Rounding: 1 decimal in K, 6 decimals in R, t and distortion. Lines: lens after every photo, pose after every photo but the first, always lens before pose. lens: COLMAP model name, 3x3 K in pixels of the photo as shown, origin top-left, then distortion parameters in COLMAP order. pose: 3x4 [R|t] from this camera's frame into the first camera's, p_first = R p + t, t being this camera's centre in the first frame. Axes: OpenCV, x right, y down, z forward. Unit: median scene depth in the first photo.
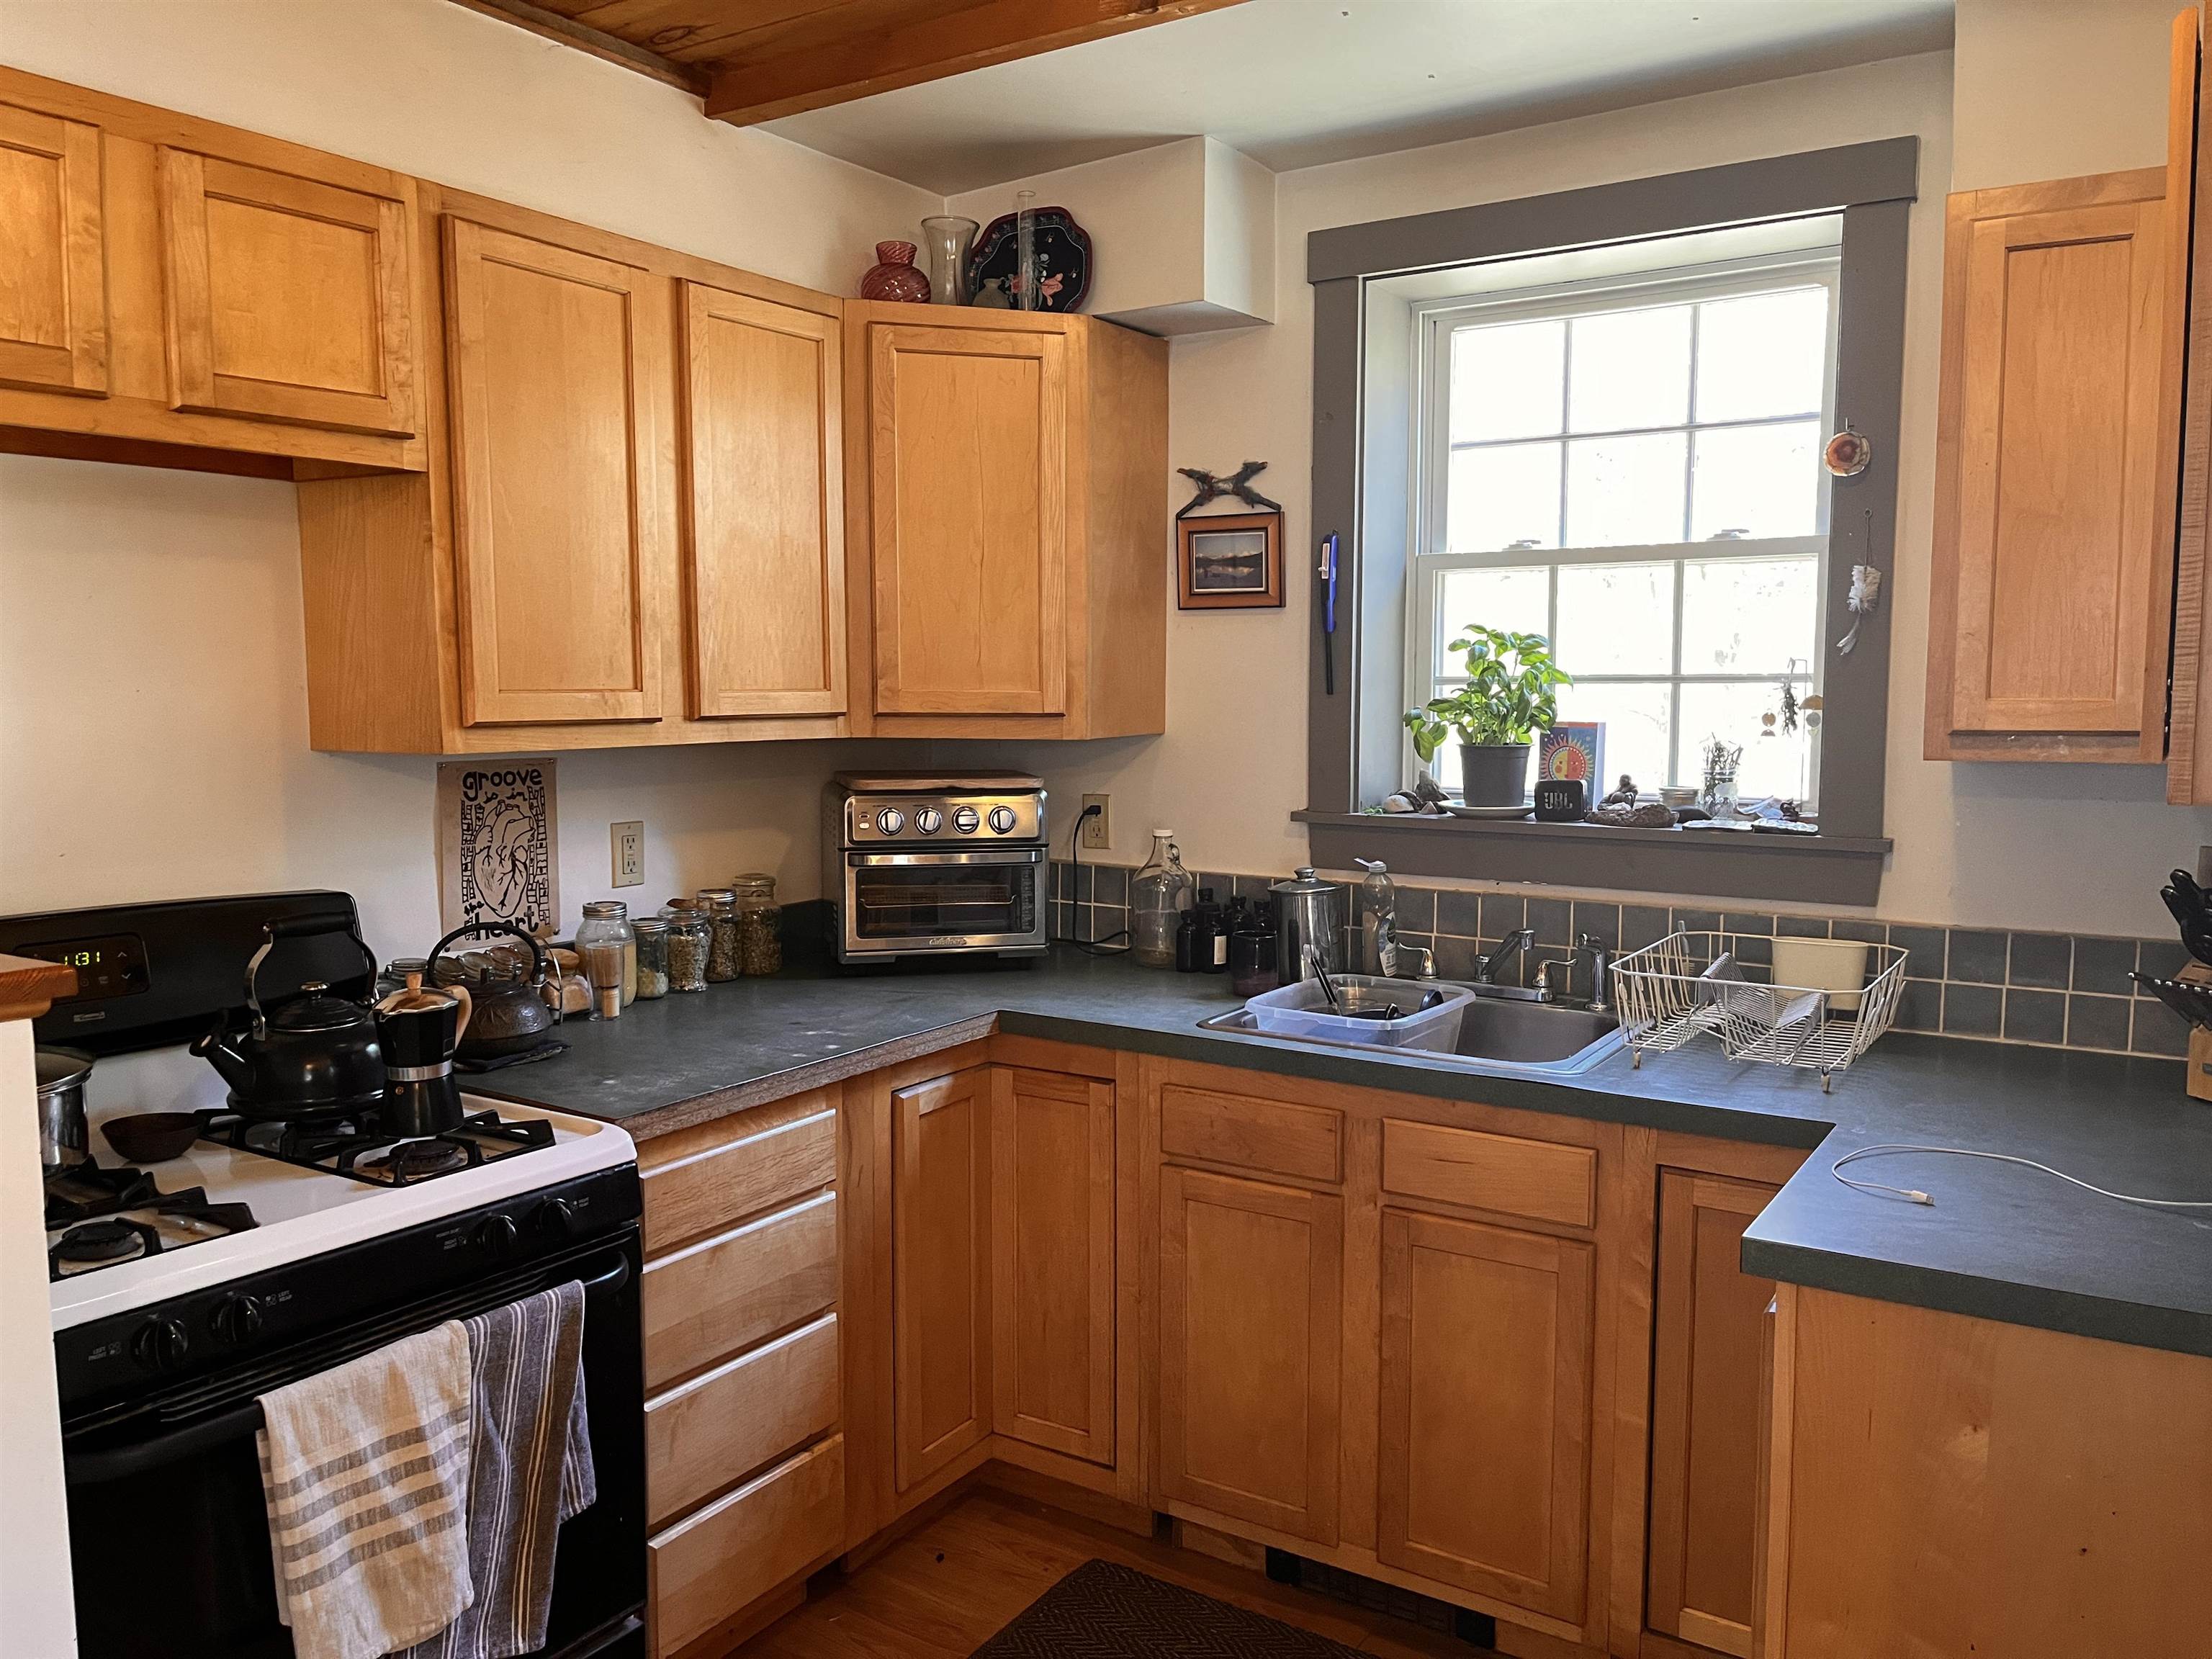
lens RADIAL K [[1670.6, 0, 1106.5], [0, 1670.6, 843.5], [0, 0, 1]] dist [0.063770, -0.090372]
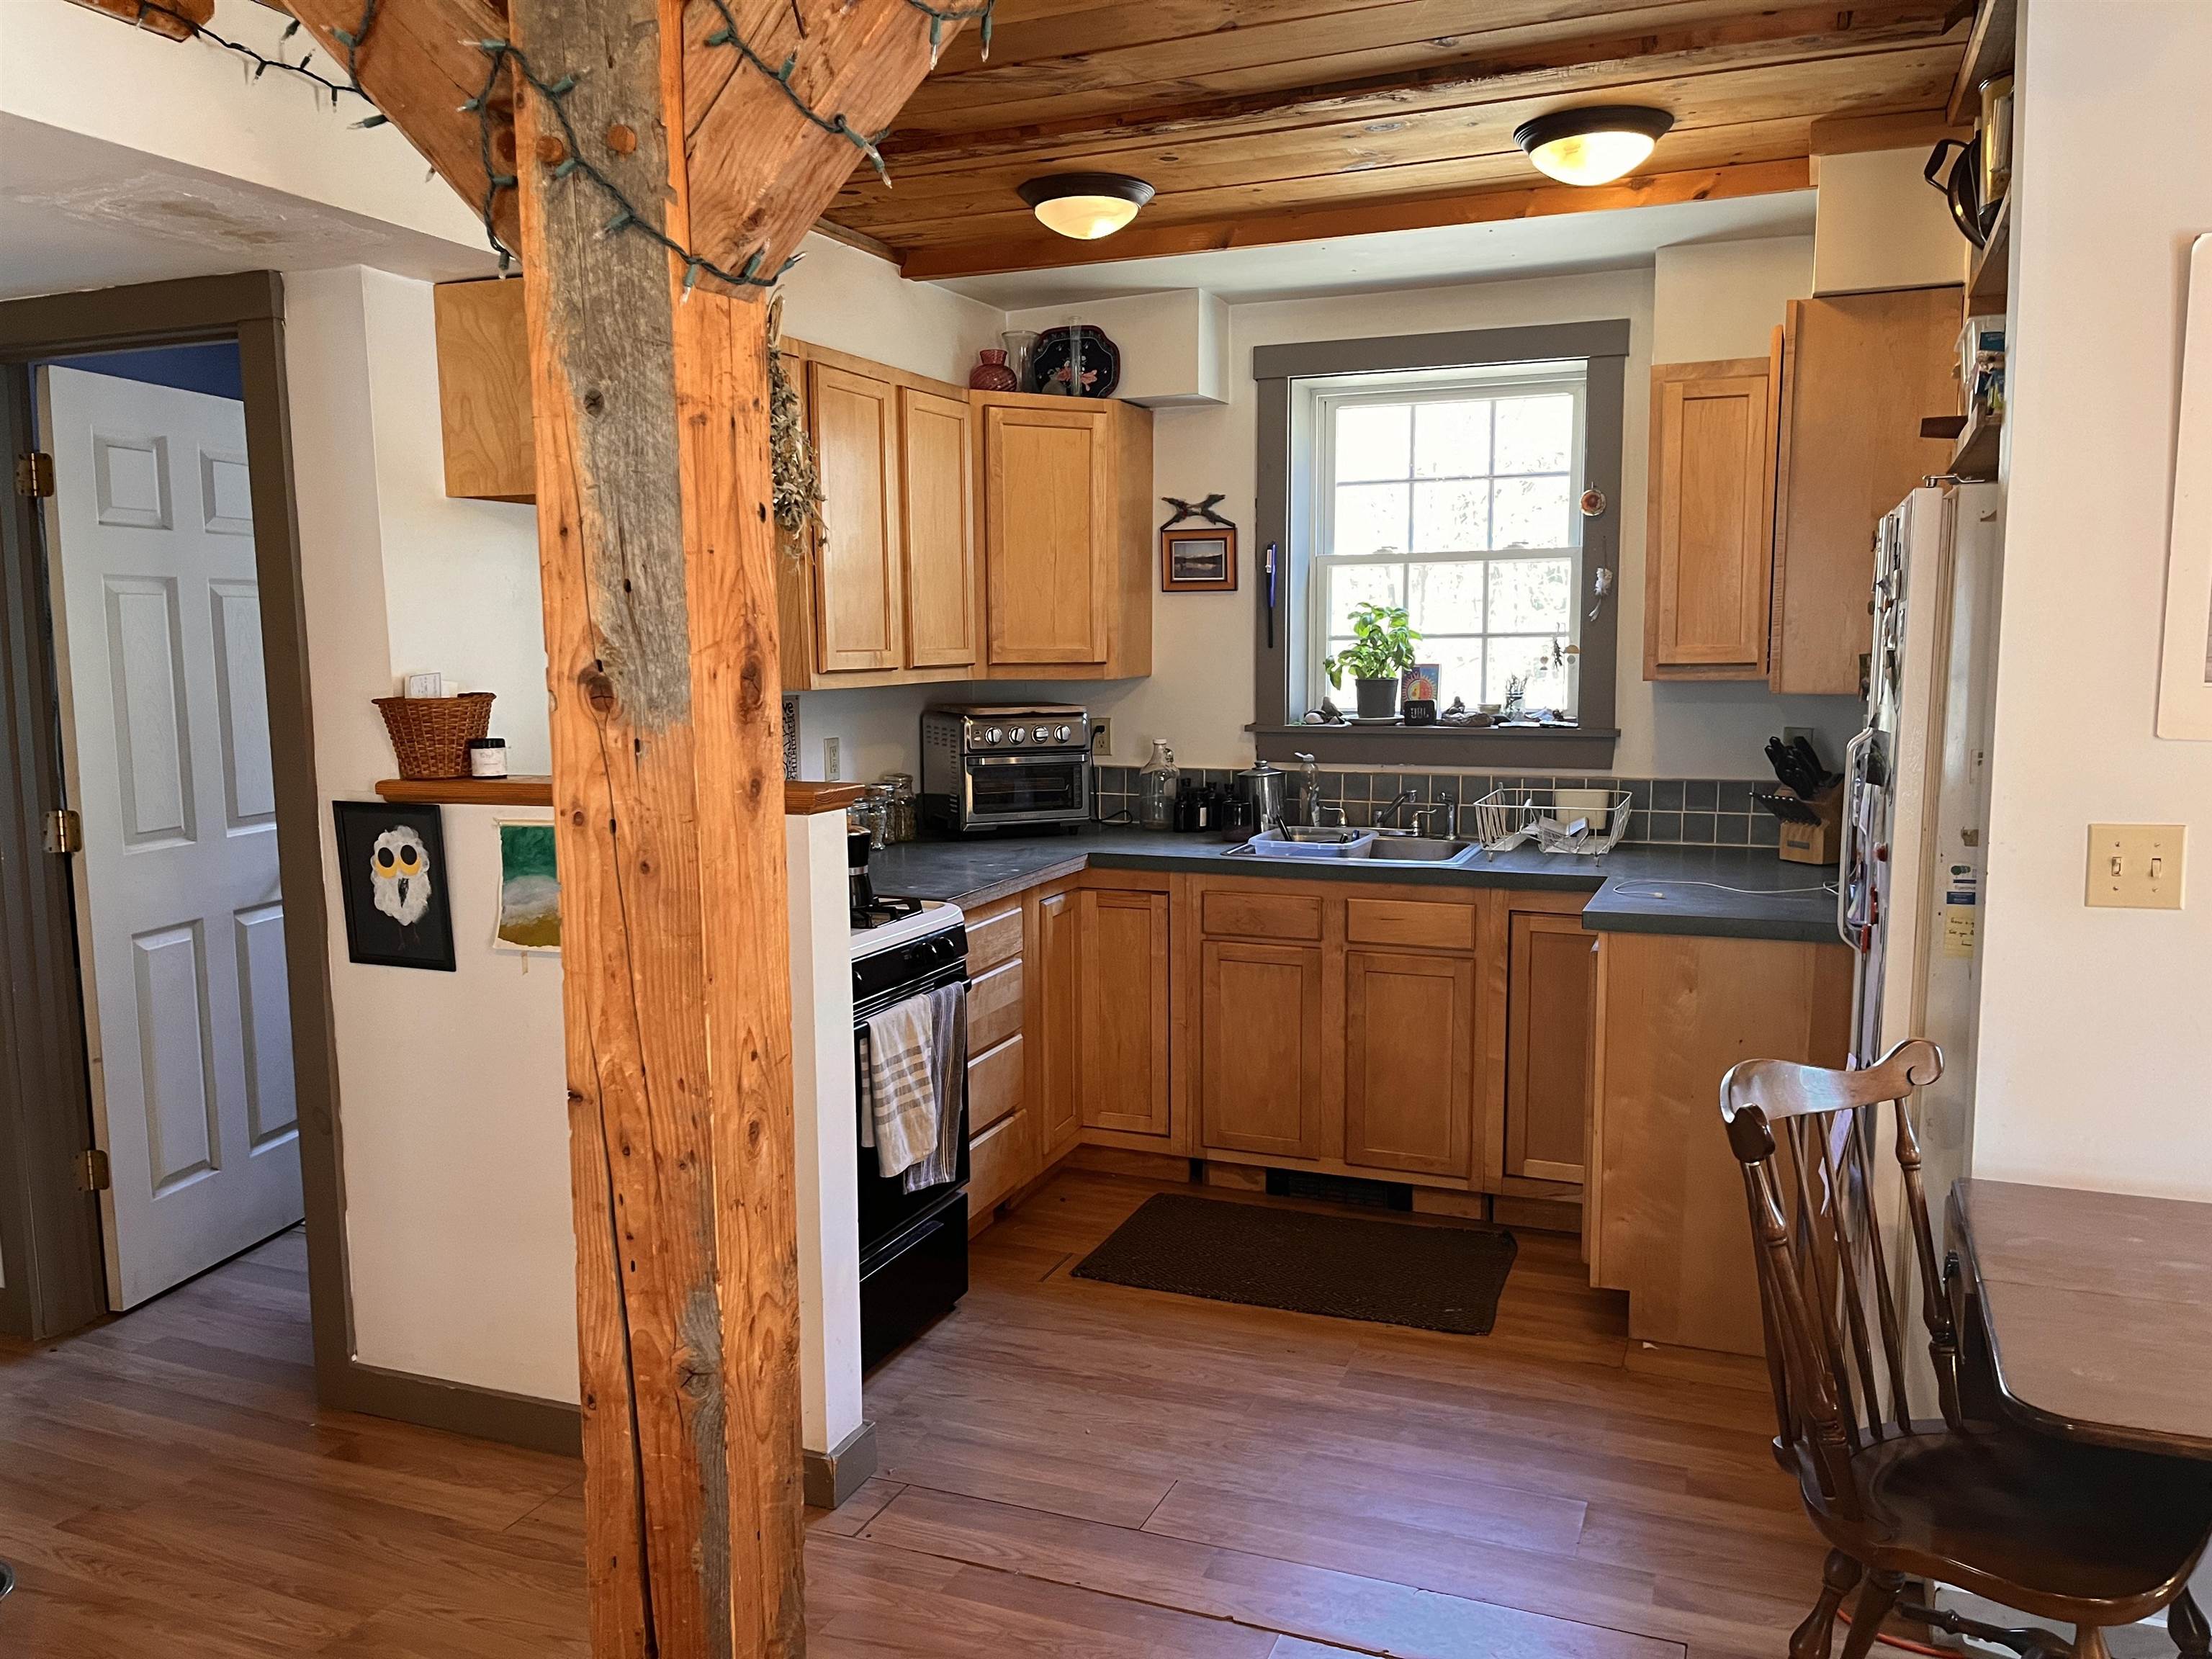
lens RADIAL K [[1670.6, 0, 1091.1], [0, 1670.6, 843.5], [0, 0, 1]] dist [0.063770, -0.090372]
pose [[0.982960, -0.031242, 0.181147, -0.347233], [0.026377, 0.999225, 0.029204, 0.046034], [-0.181919, -0.023928, 0.983022, -0.538829]]
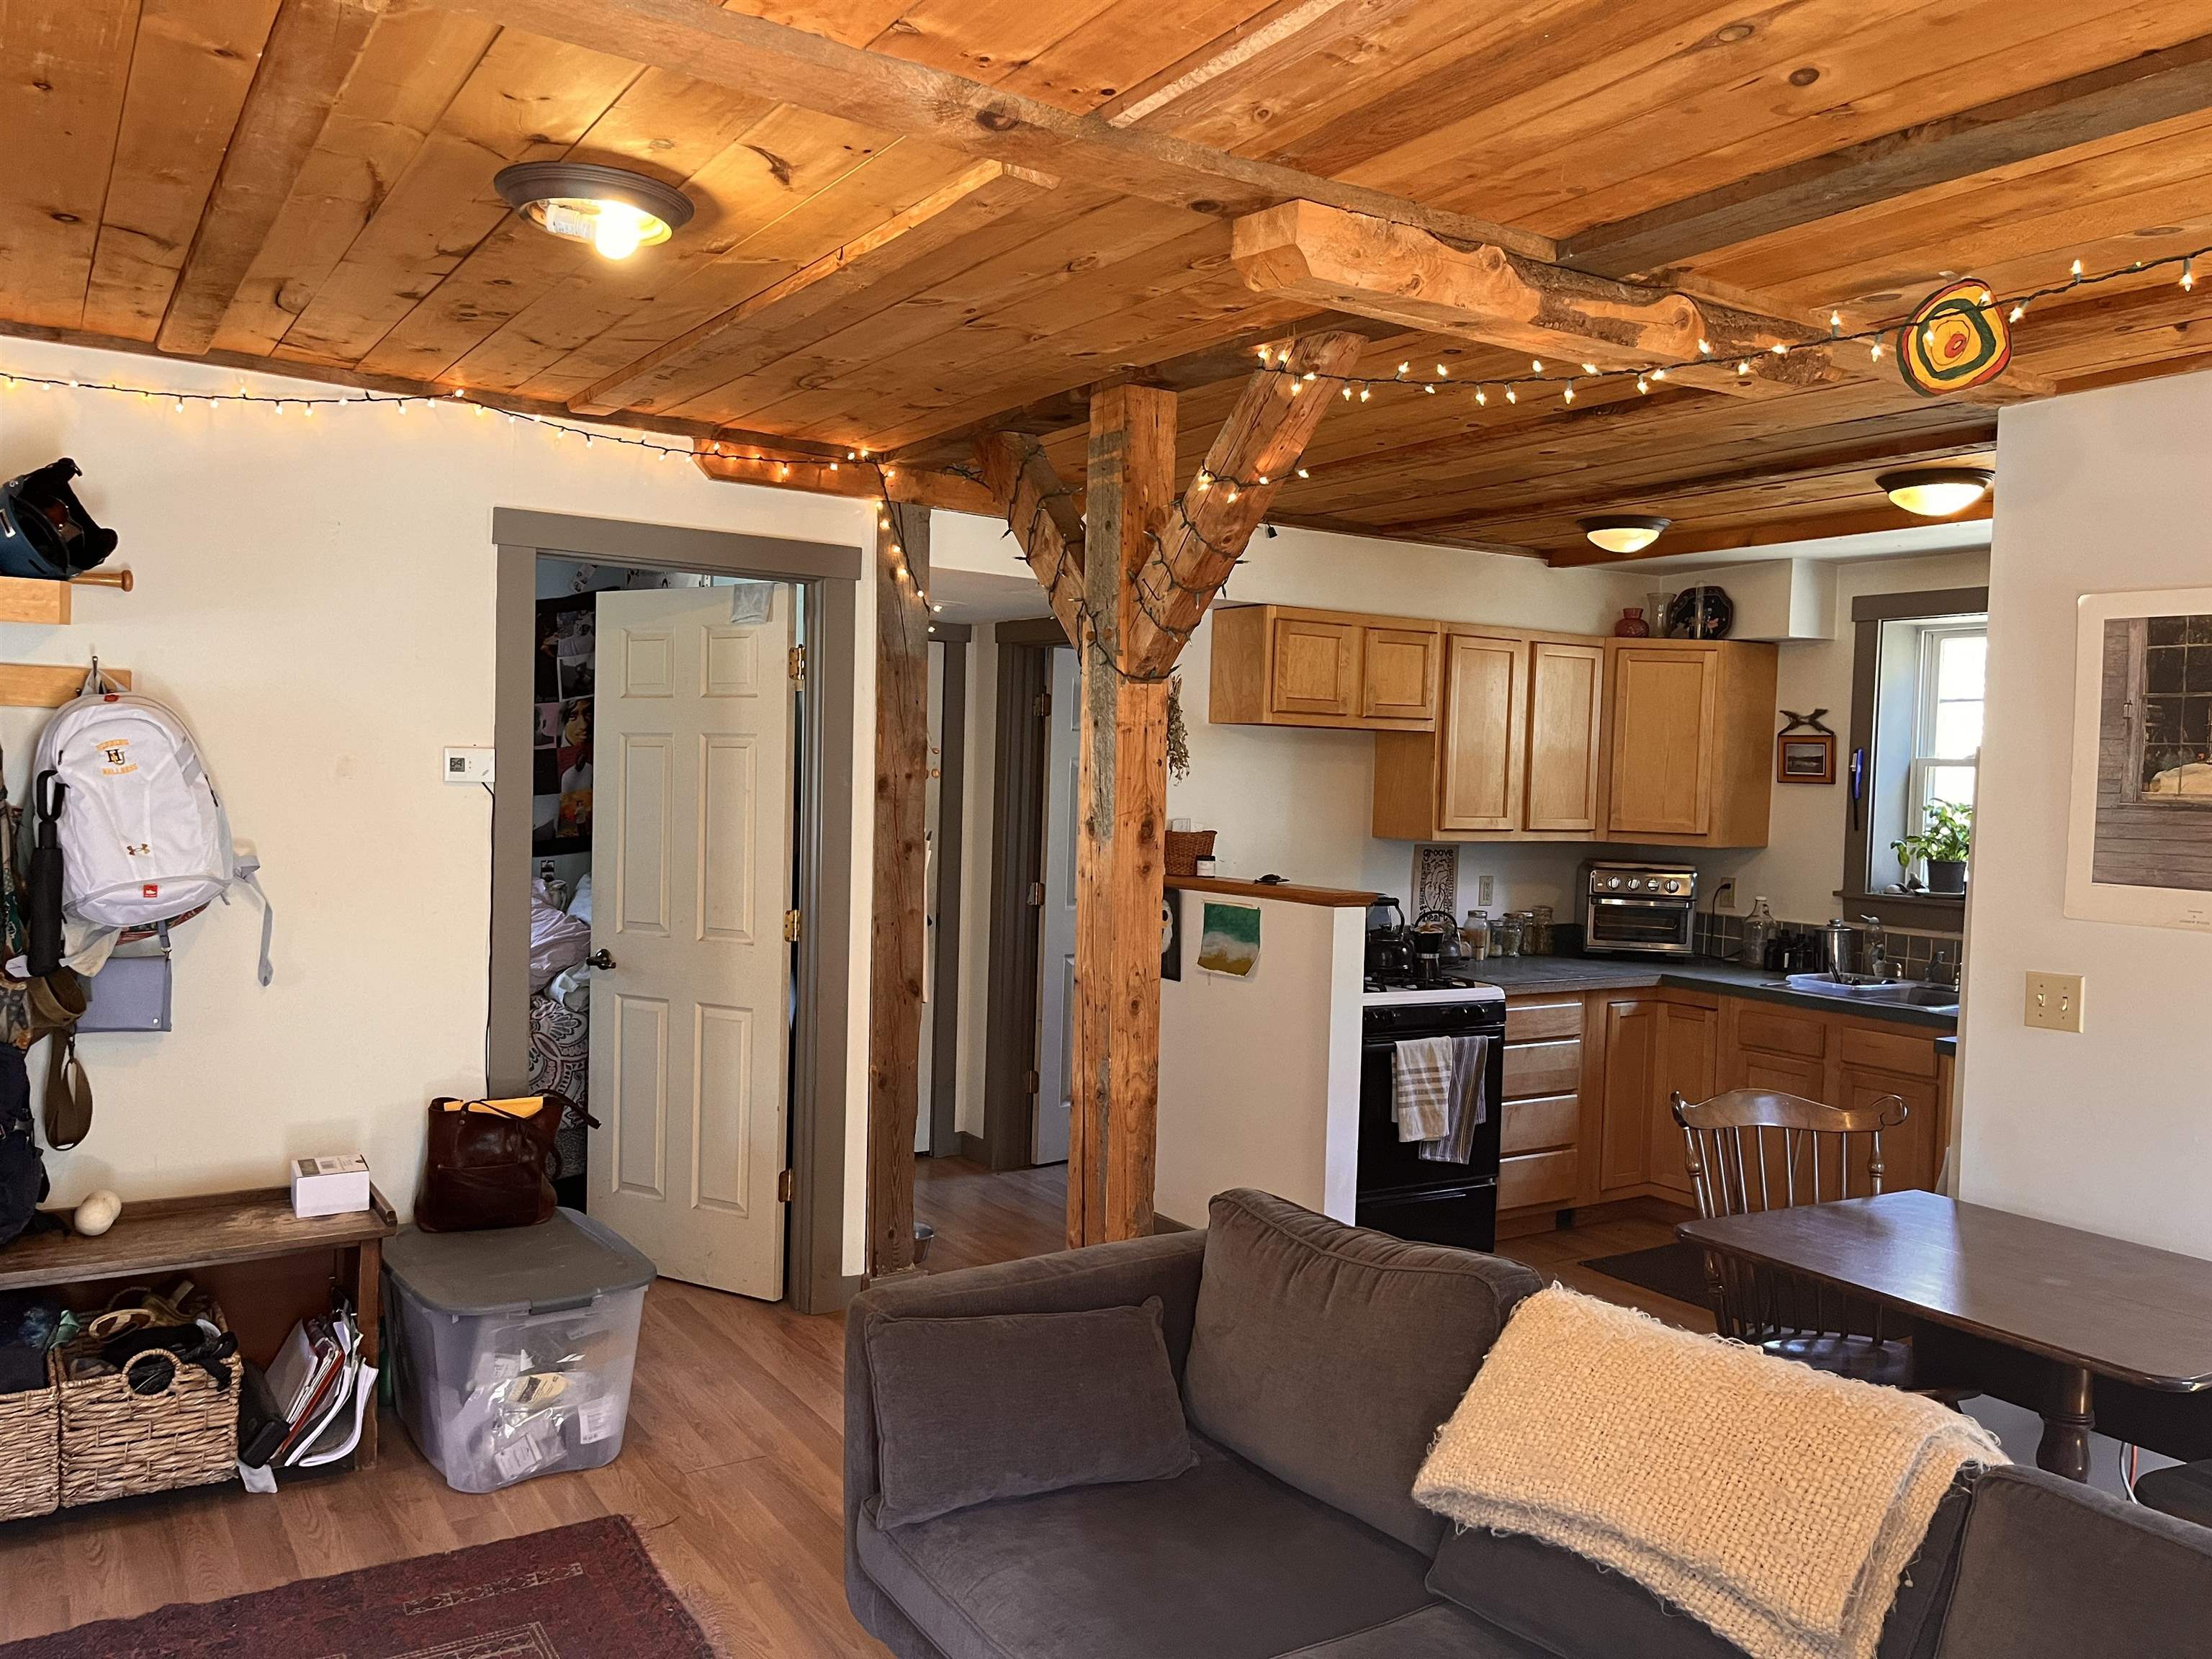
lens RADIAL K [[1670.6, 0, 1107.7], [0, 1670.6, 845.6], [0, 0, 1]] dist [0.063770, -0.090372]
pose [[0.911552, 0.046022, -0.408602, 0.157406], [-0.070837, 0.996436, -0.045800, 0.085738], [0.405038, 0.070693, 0.911563, -1.228477]]
